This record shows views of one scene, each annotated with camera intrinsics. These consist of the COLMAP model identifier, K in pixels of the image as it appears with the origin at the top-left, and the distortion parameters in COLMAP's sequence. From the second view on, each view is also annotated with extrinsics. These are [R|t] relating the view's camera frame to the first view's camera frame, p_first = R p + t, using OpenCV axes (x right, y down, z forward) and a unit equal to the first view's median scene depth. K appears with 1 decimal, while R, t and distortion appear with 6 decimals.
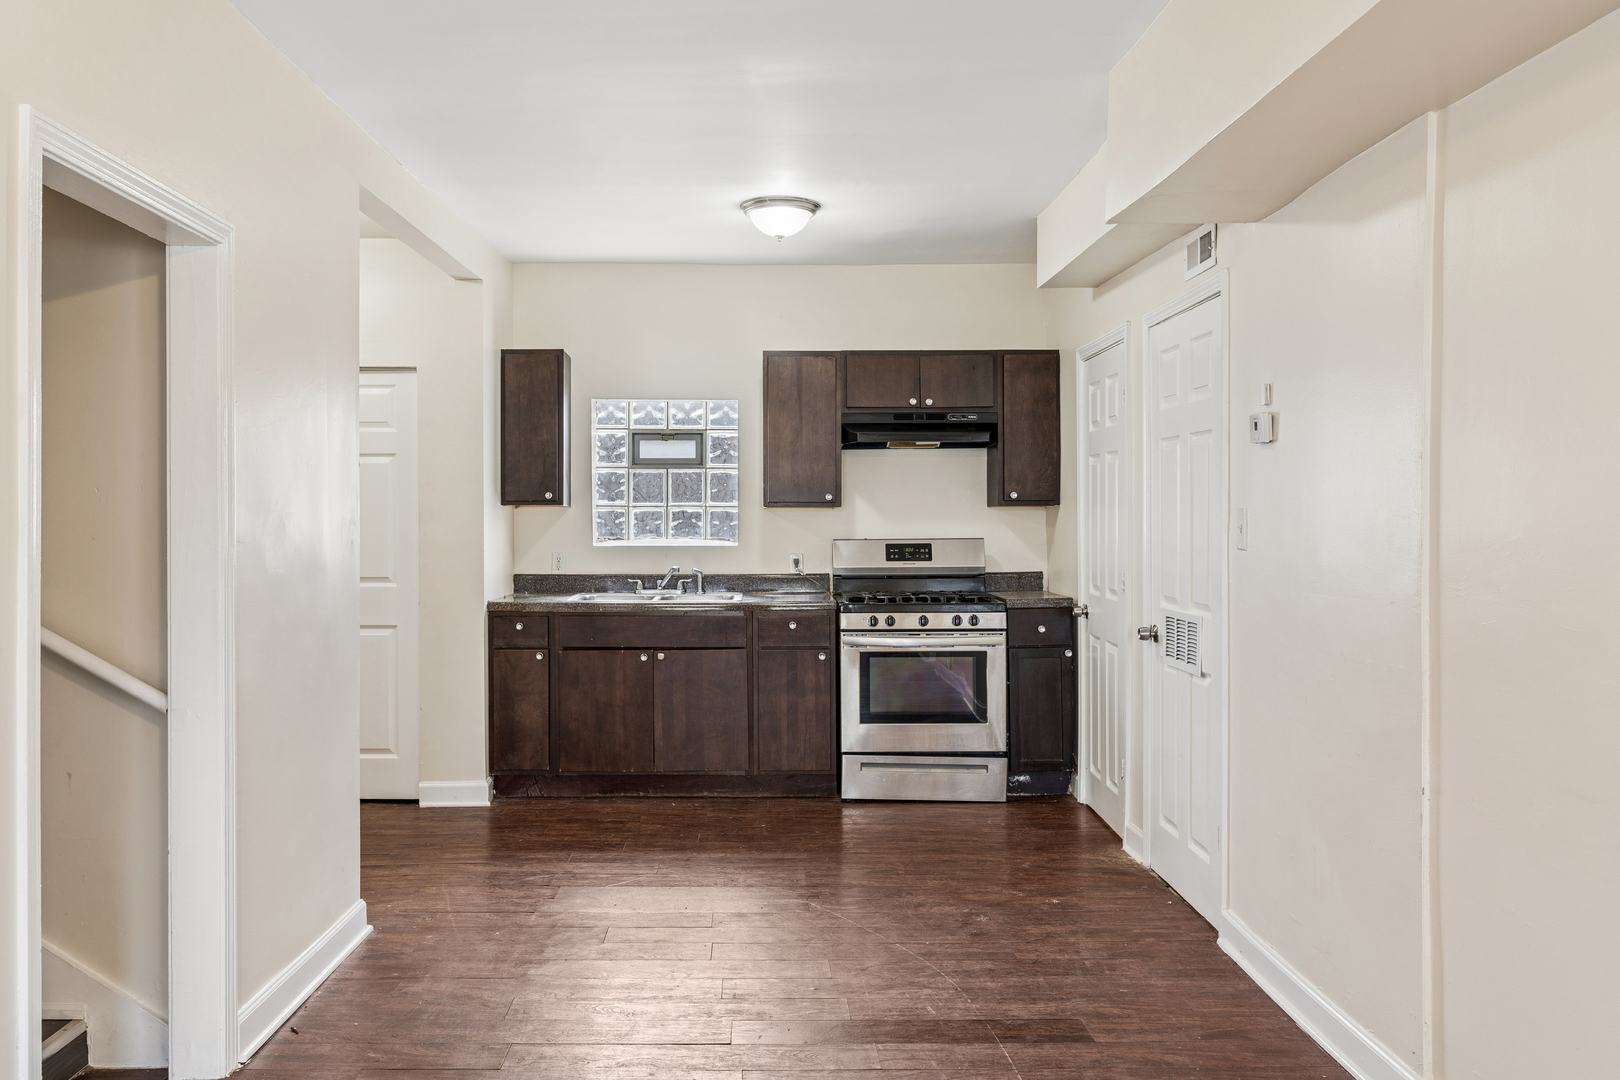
lens RADIAL K [[1307.2, 0, 807.7], [0, 1307.2, 509.5], [0, 0, 1]] dist [-0.005663, -0.000127]
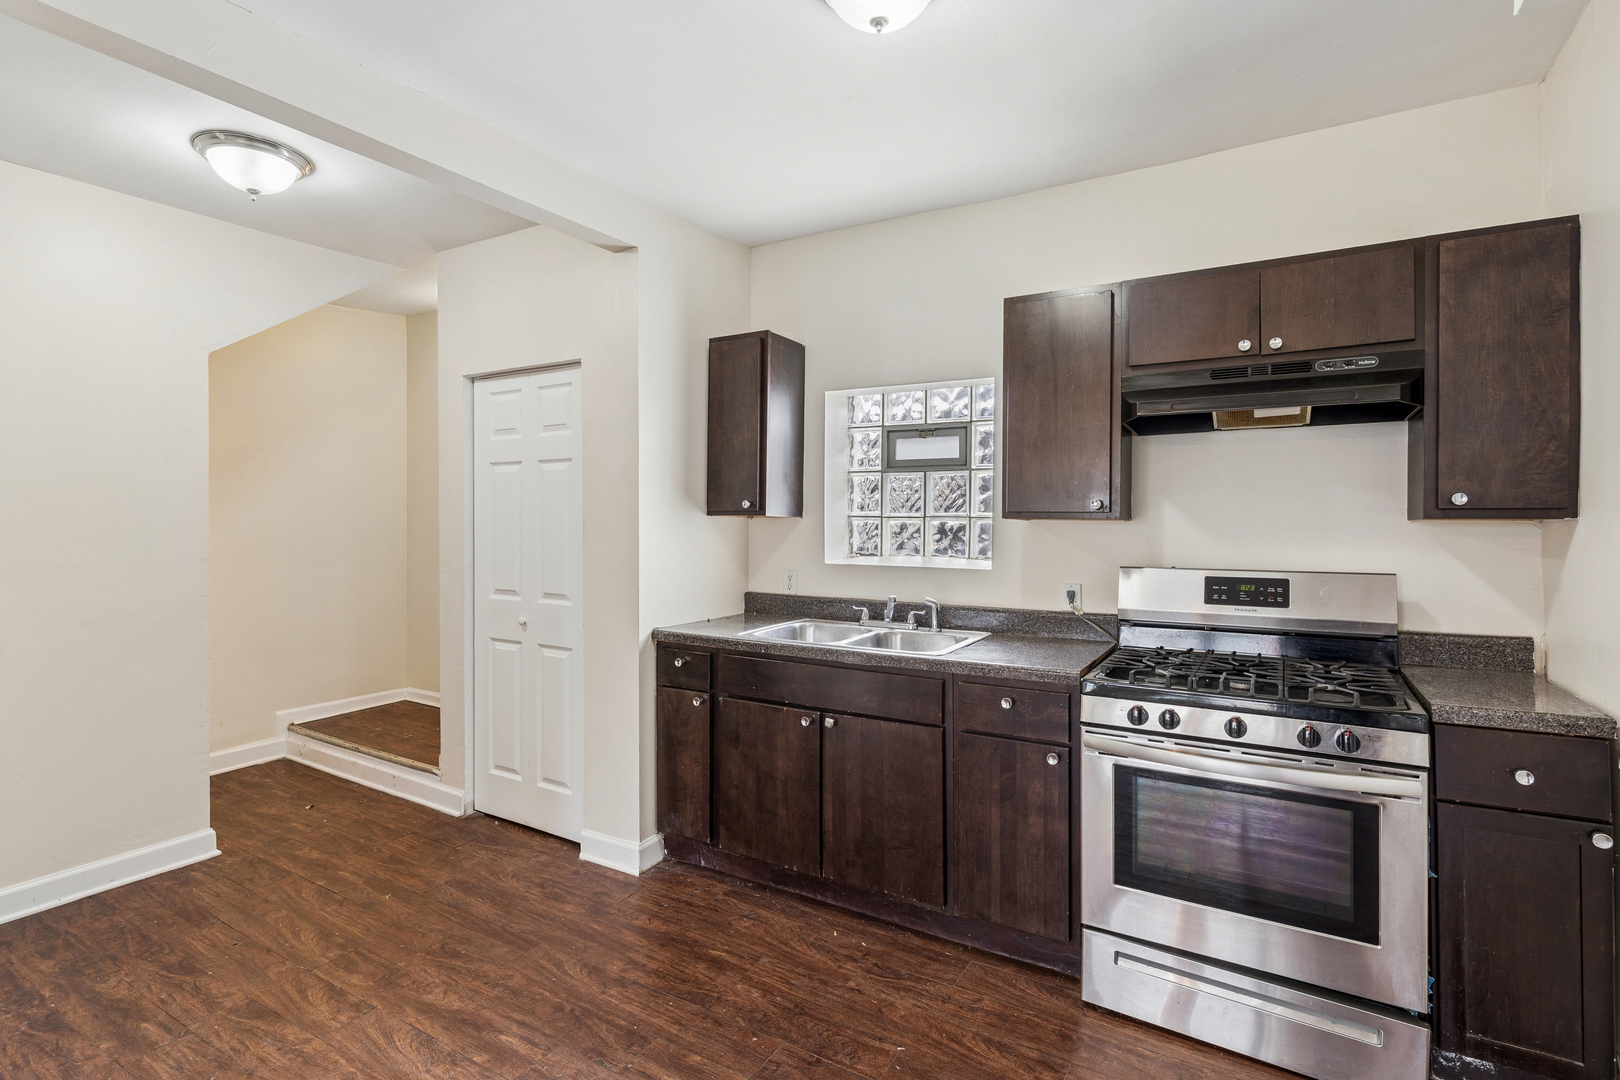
lens RADIAL K [[786.7, 0, 809.4], [0, 786.7, 519.8], [0, 0, 1]] dist [0.004516, -0.000114]
pose [[0.838780, 0.005213, -0.544445, 0.110555], [-0.003000, 0.999983, 0.004953, -0.003102], [0.544462, -0.002521, 0.838782, 0.585011]]
